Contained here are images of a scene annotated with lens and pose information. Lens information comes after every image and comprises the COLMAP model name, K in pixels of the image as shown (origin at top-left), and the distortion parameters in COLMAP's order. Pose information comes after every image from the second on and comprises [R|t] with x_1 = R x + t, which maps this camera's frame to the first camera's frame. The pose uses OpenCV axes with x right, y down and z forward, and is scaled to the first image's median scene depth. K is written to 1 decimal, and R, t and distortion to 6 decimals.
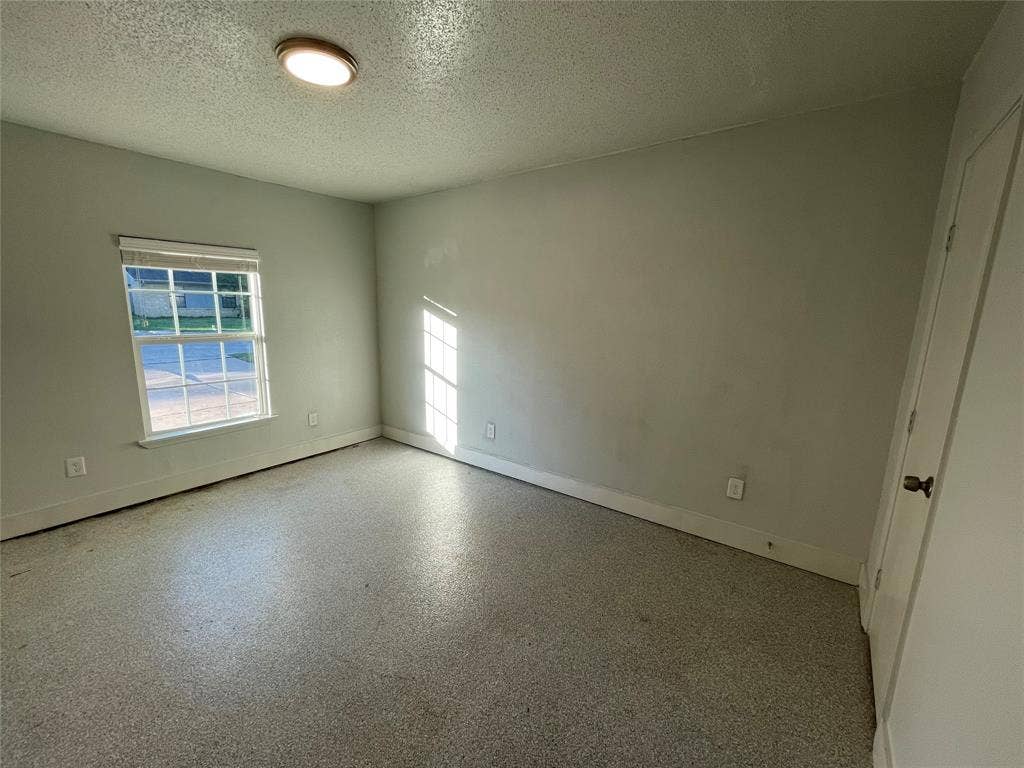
lens RADIAL K [[416.4, 0, 511.8], [0, 416.4, 387.1], [0, 0, 1]] dist [-0.003334, 0.000162]
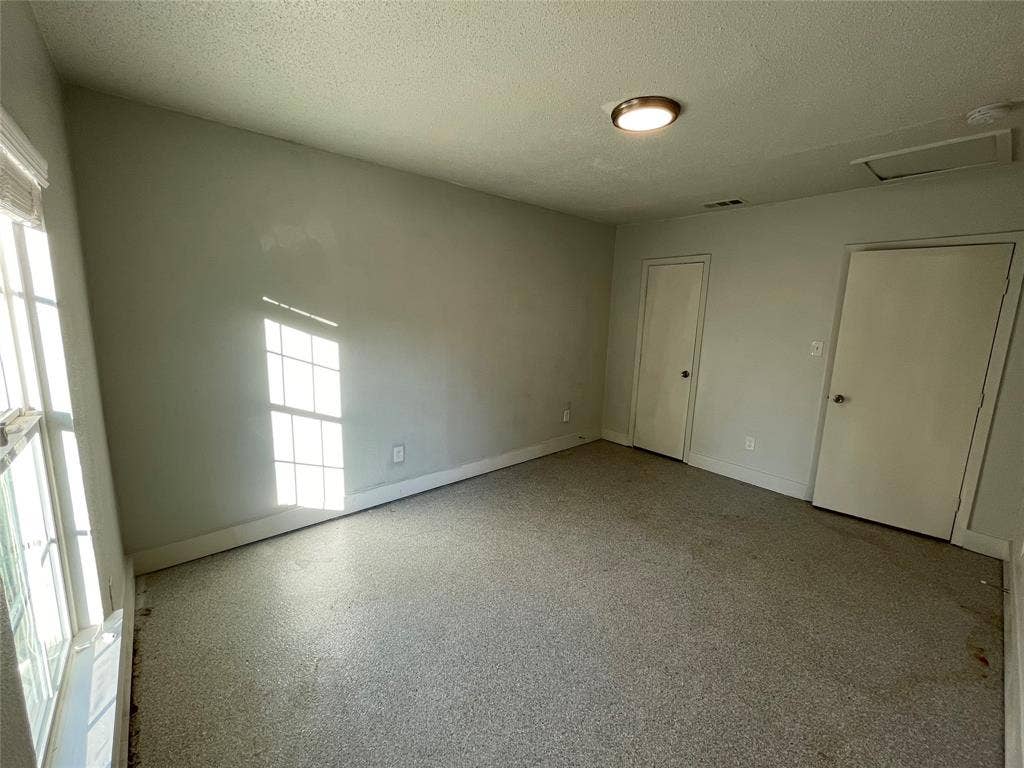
lens RADIAL K [[416.4, 0, 514.6], [0, 416.4, 385.1], [0, 0, 1]] dist [-0.003334, 0.000162]
pose [[0.194826, -0.184535, 0.963322, -0.774044], [0.156069, 0.975462, 0.155296, -0.127925], [-0.968342, 0.120089, 0.218846, 0.515507]]
